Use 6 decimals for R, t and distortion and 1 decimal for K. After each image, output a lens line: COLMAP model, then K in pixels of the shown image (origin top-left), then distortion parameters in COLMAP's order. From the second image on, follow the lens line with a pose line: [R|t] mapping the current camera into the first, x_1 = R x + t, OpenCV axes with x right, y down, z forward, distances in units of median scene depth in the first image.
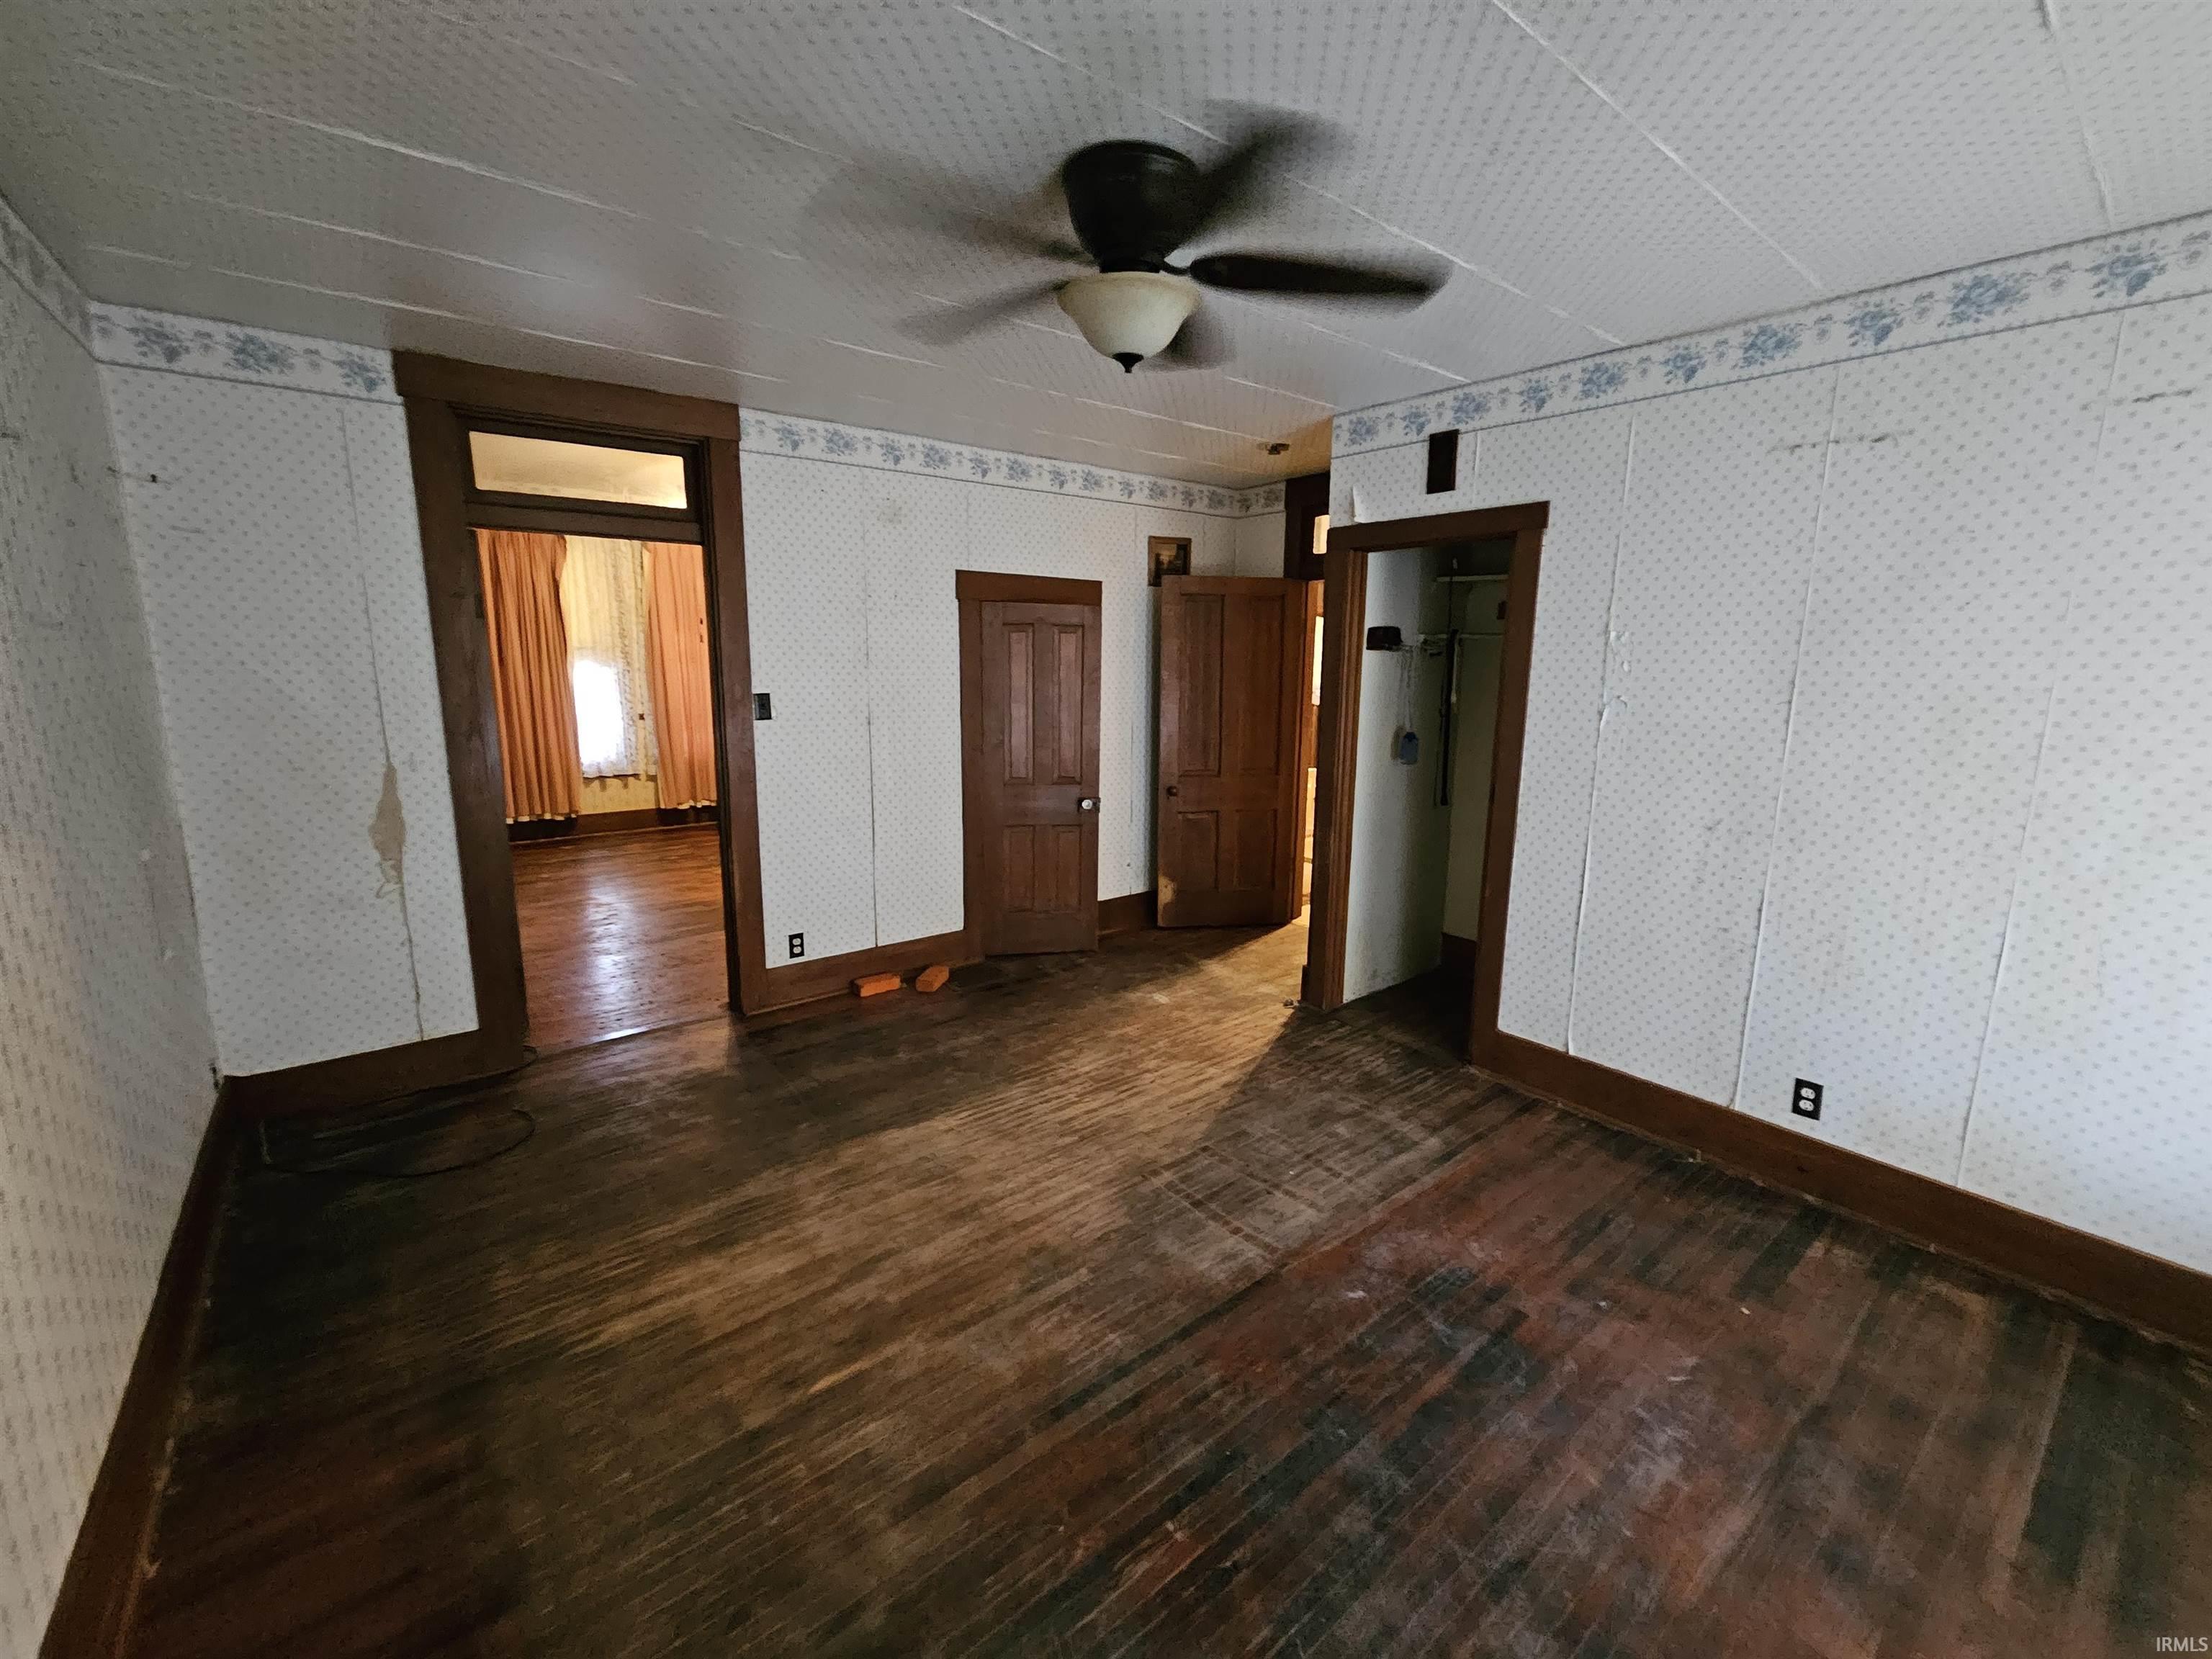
lens RADIAL K [[904.5, 0, 1105.9], [0, 904.5, 817.4], [0, 0, 1]] dist [0.002721, 0.000641]
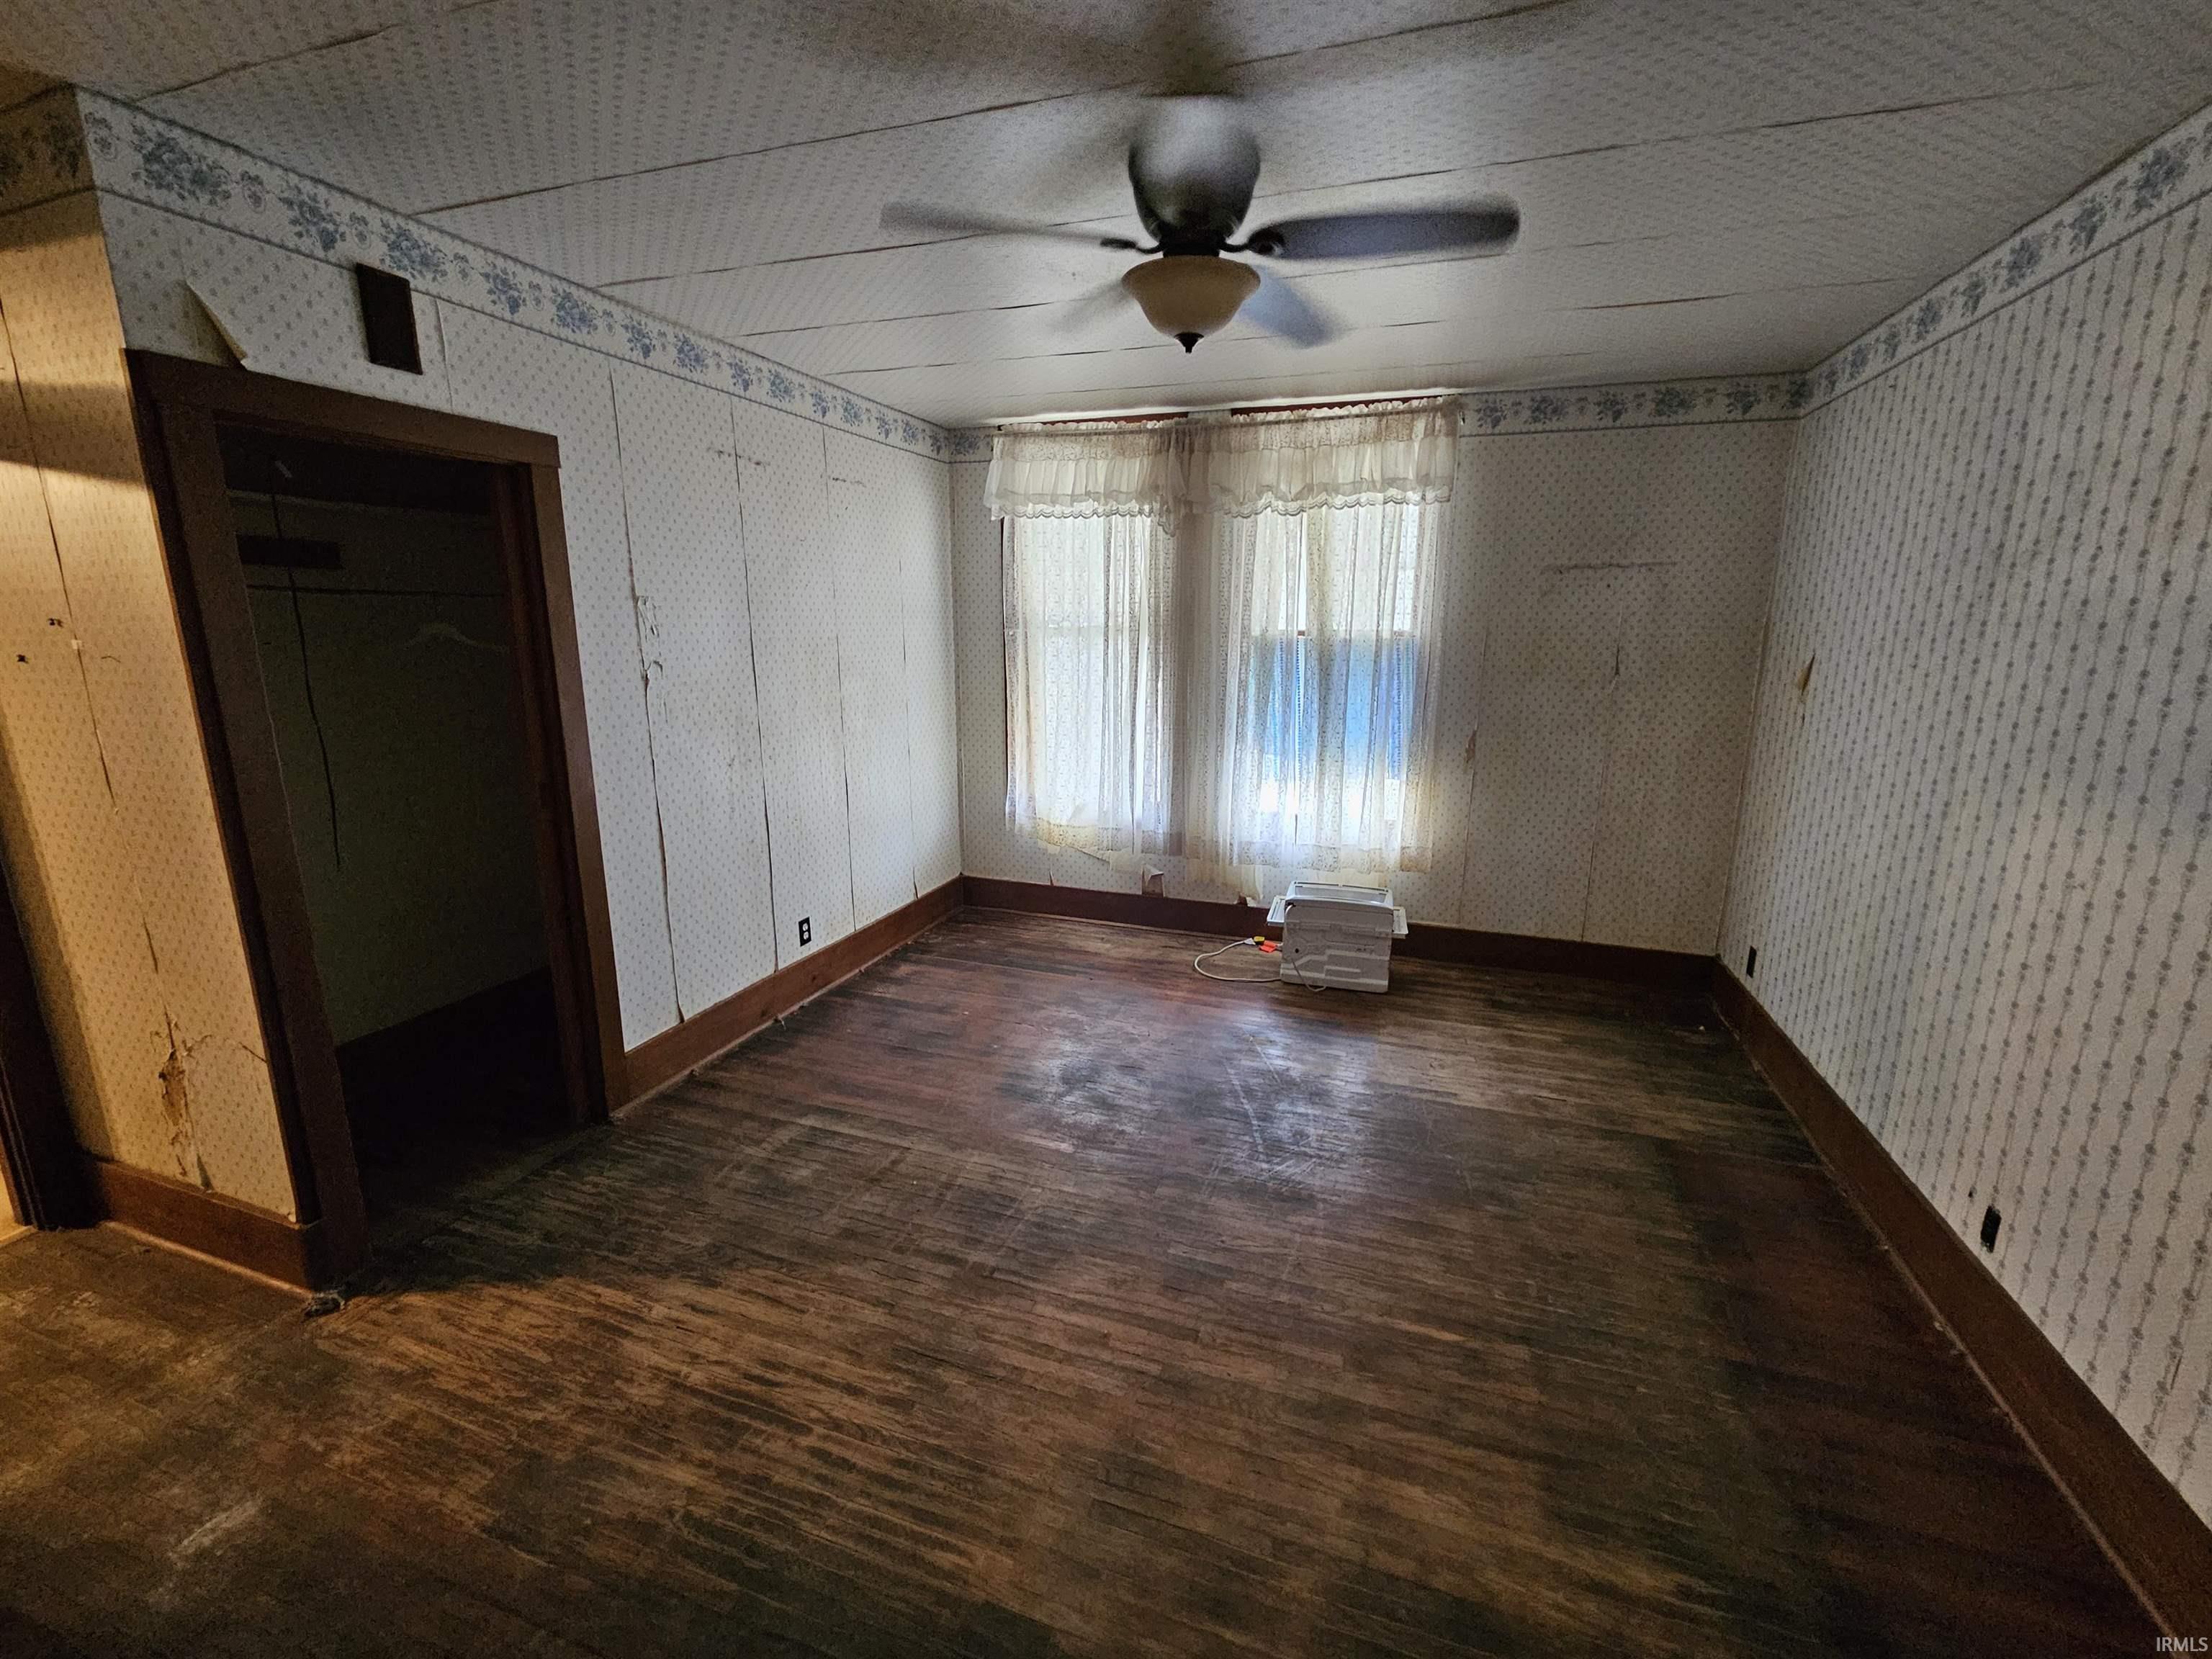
lens RADIAL K [[913.0, 0, 1113.7], [0, 913.0, 822.4], [0, 0, 1]] dist [0.001451, 0.000238]
pose [[-0.535020, -0.193435, 0.822397, -0.556467], [0.146495, 0.937448, 0.315800, -0.204104], [-0.832041, 0.289437, -0.473217, 1.070074]]
